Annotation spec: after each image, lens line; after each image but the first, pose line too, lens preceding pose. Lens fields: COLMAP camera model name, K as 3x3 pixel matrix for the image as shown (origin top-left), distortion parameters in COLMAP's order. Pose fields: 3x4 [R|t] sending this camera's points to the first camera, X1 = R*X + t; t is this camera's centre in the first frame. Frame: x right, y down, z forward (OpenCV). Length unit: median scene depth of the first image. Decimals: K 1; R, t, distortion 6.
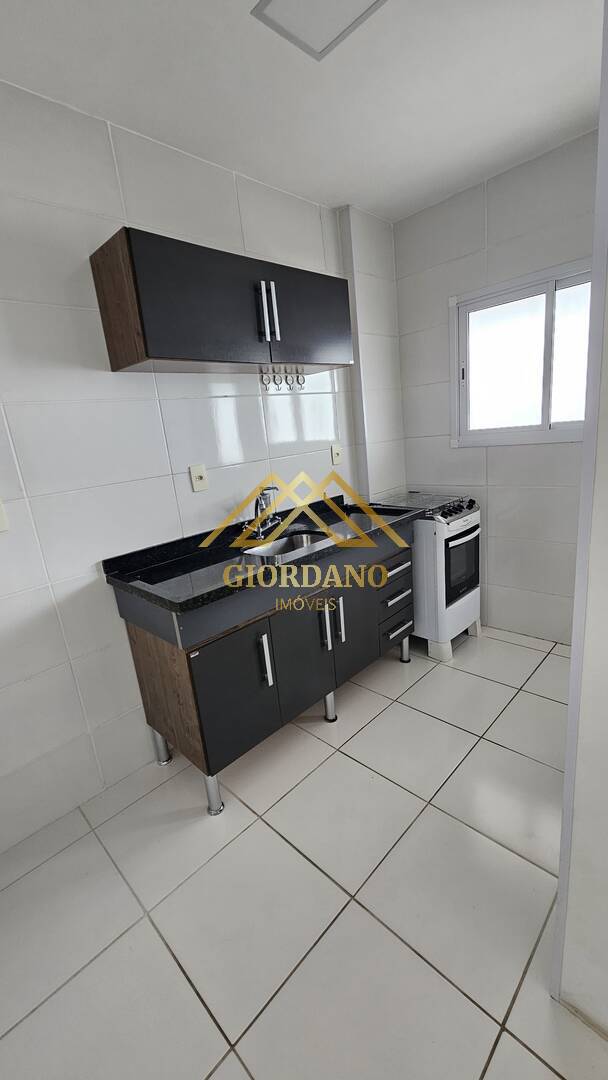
lens RADIAL K [[440.7, 0, 304.0], [0, 440.7, 540.0], [0, 0, 1]] dist [-0.000831, -0.000095]
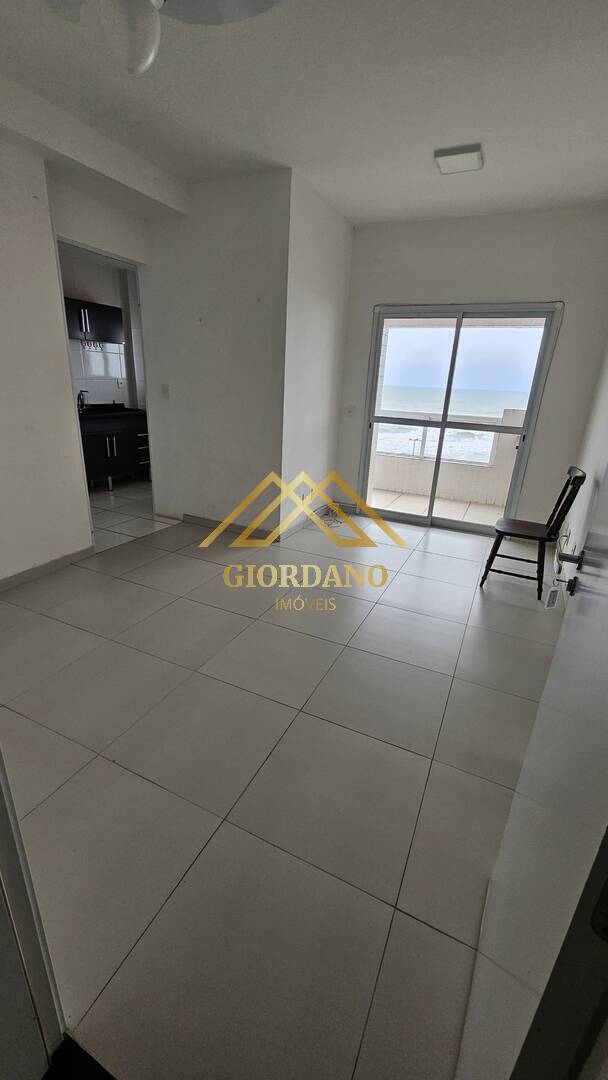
lens RADIAL K [[440.7, 0, 304.0], [0, 440.7, 540.0], [0, 0, 1]] dist [-0.000831, -0.000095]
pose [[0.951976, 0.032305, 0.304463, 0.303558], [-0.057094, 0.995706, 0.072871, 0.383487], [-0.300801, -0.086754, 0.949733, -1.487031]]
